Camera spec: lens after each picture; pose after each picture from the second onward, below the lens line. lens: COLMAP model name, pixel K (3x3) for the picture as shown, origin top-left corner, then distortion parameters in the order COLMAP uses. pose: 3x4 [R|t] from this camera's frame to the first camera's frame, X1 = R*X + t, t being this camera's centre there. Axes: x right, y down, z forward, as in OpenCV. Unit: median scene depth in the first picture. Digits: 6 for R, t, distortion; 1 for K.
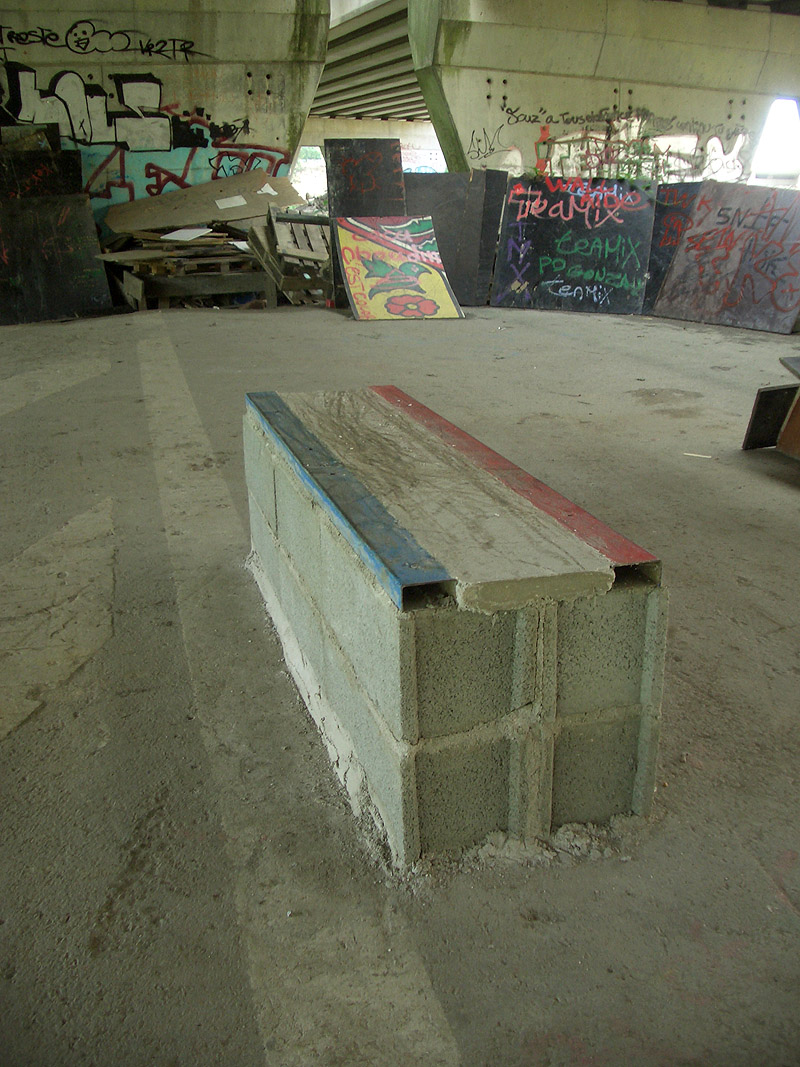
lens RADIAL K [[1098.0, 0, 400.0], [0, 1098.0, 533.5], [0, 0, 1]] dist [-0.245185, 0.243722]
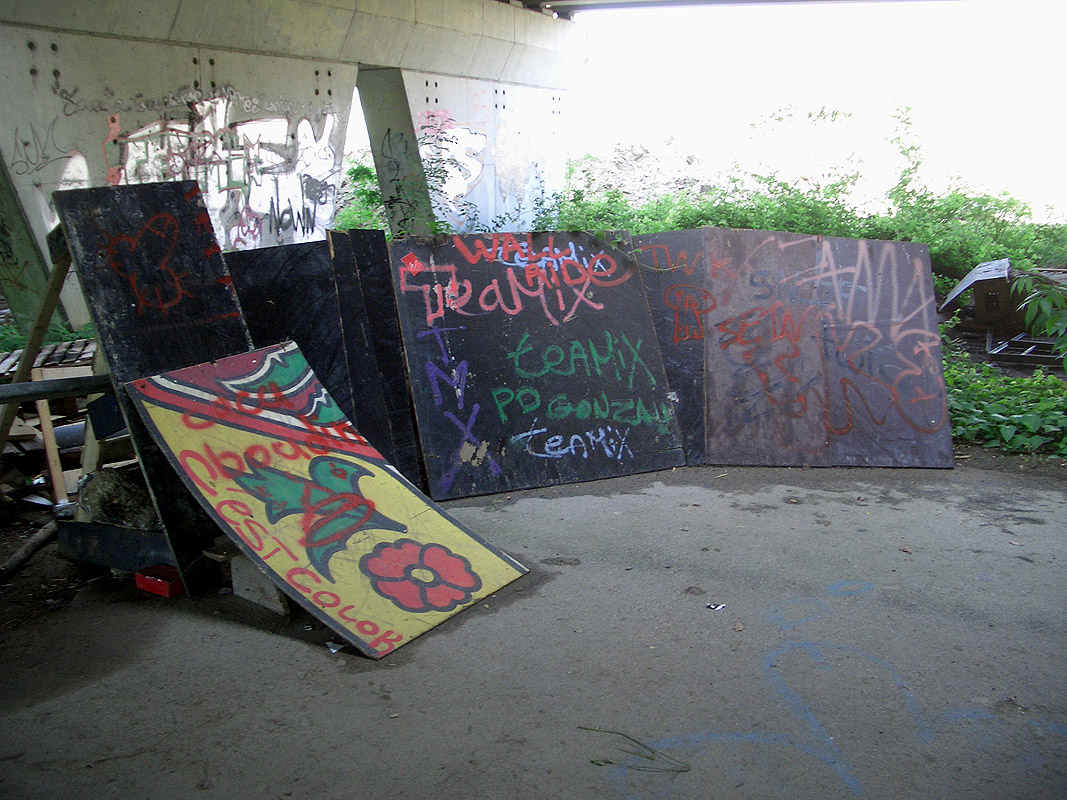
lens RADIAL K [[1102.5, 0, 533.5], [0, 1102.5, 400.0], [0, 0, 1]] dist [-0.263298, 0.270959]
pose [[0.709058, -0.170291, 0.684279, -0.229055], [0.221124, 0.975152, 0.013547, -0.250858], [-0.669583, 0.141705, 0.729094, 0.577447]]
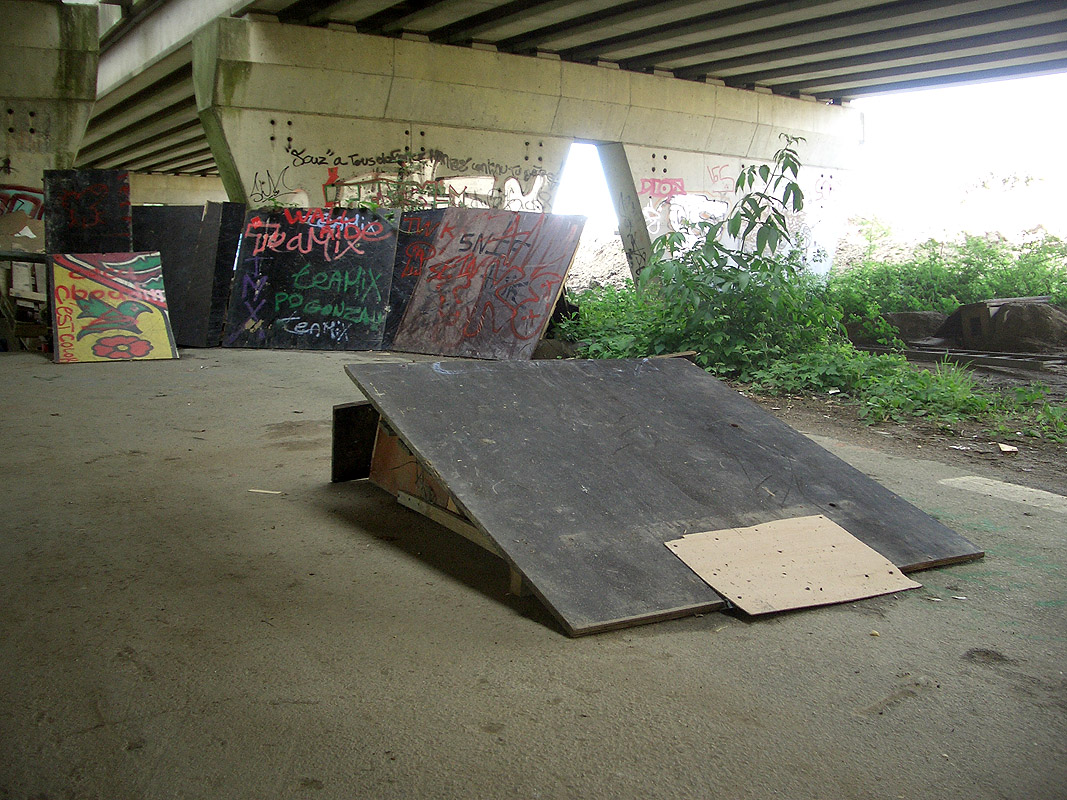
lens RADIAL K [[1102.5, 0, 533.5], [0, 1102.5, 400.0], [0, 0, 1]] dist [-0.263298, 0.270959]
pose [[0.973596, -0.022875, 0.227130, 0.129481], [0.062341, 0.983789, -0.168144, 0.004282], [-0.219602, 0.177864, 0.959239, 0.072757]]
